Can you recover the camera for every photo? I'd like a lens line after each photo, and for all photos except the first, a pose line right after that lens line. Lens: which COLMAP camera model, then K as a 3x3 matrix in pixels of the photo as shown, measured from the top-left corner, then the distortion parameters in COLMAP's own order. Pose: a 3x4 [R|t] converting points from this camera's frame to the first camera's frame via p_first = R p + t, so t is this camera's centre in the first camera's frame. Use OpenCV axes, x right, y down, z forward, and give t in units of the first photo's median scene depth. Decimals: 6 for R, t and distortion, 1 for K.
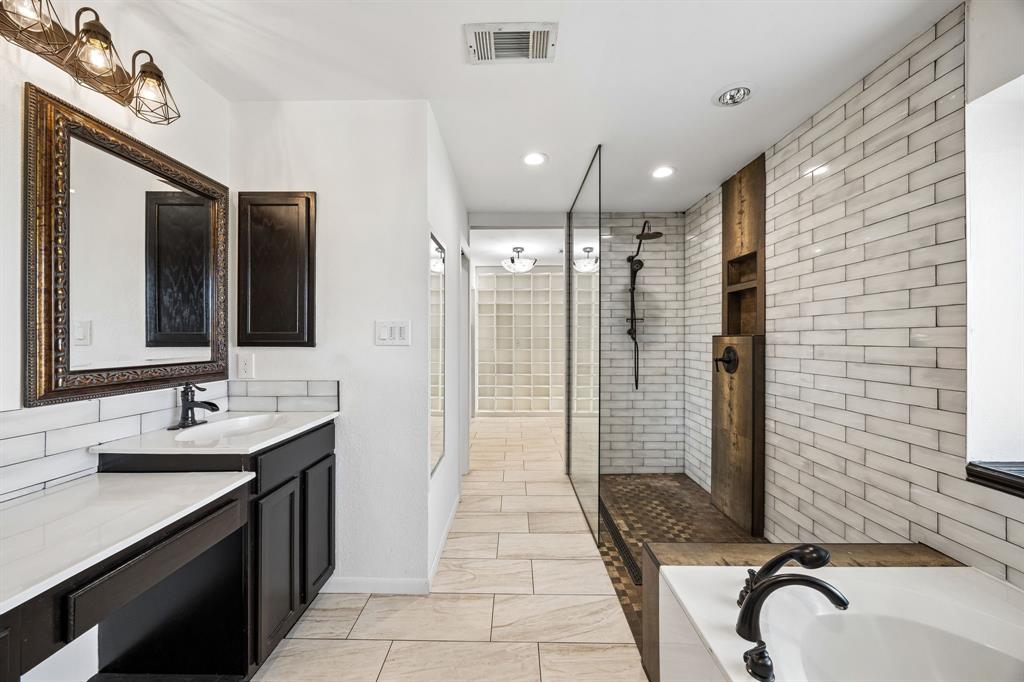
lens RADIAL K [[389.5, 0, 508.6], [0, 389.5, 339.8], [0, 0, 1]] dist [-0.003641, -0.000608]
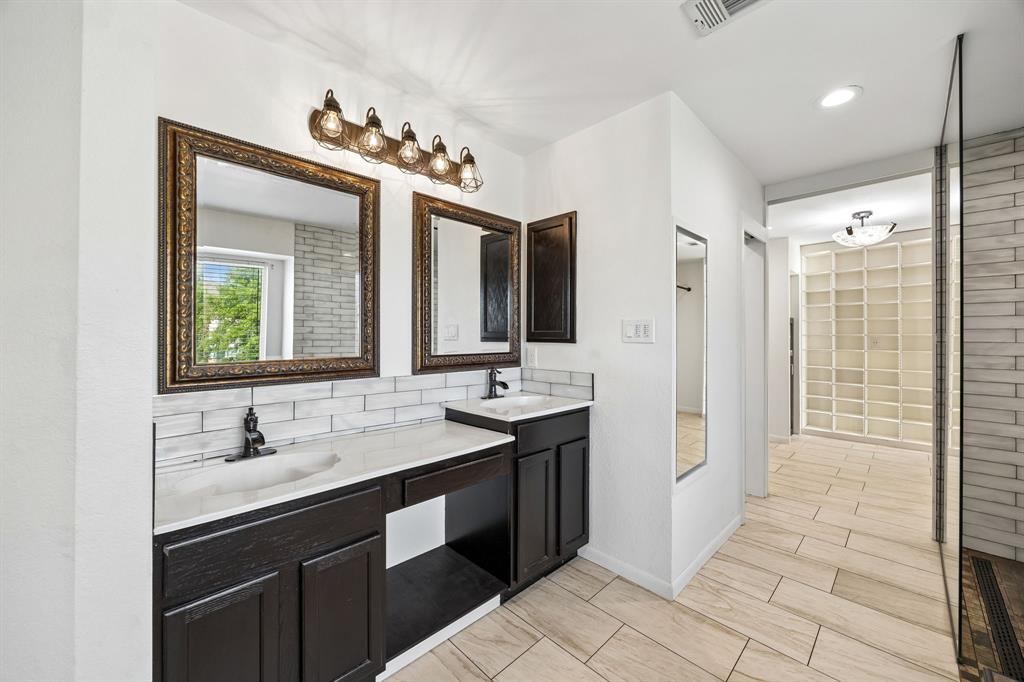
lens RADIAL K [[389.5, 0, 502.9], [0, 389.5, 335.5], [0, 0, 1]] dist [-0.003641, -0.000608]
pose [[0.705575, 0.000989, -0.708634, 0.172326], [-0.003270, 0.999993, -0.001860, -0.001906], [0.708627, 0.003630, 0.705574, 0.018667]]
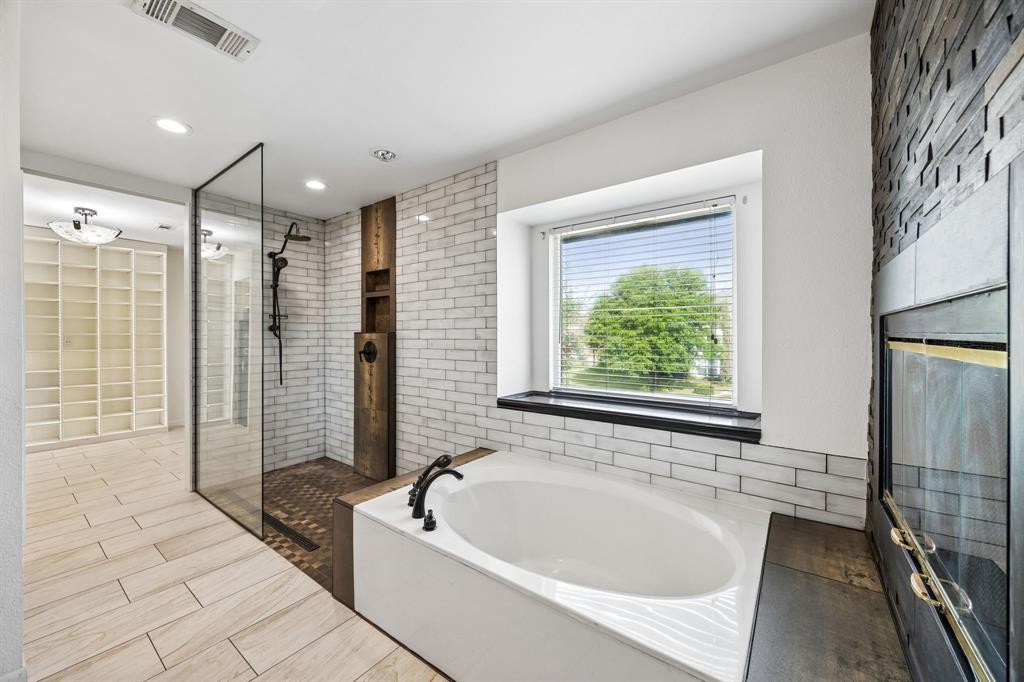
lens RADIAL K [[389.5, 0, 504.6], [0, 389.5, 340.4], [0, 0, 1]] dist [-0.003641, -0.000608]
pose [[0.598852, -0.008678, 0.800813, -0.229002], [0.002162, 0.999955, 0.009220, 0.005286], [-0.800857, -0.003790, 0.598844, -0.128788]]
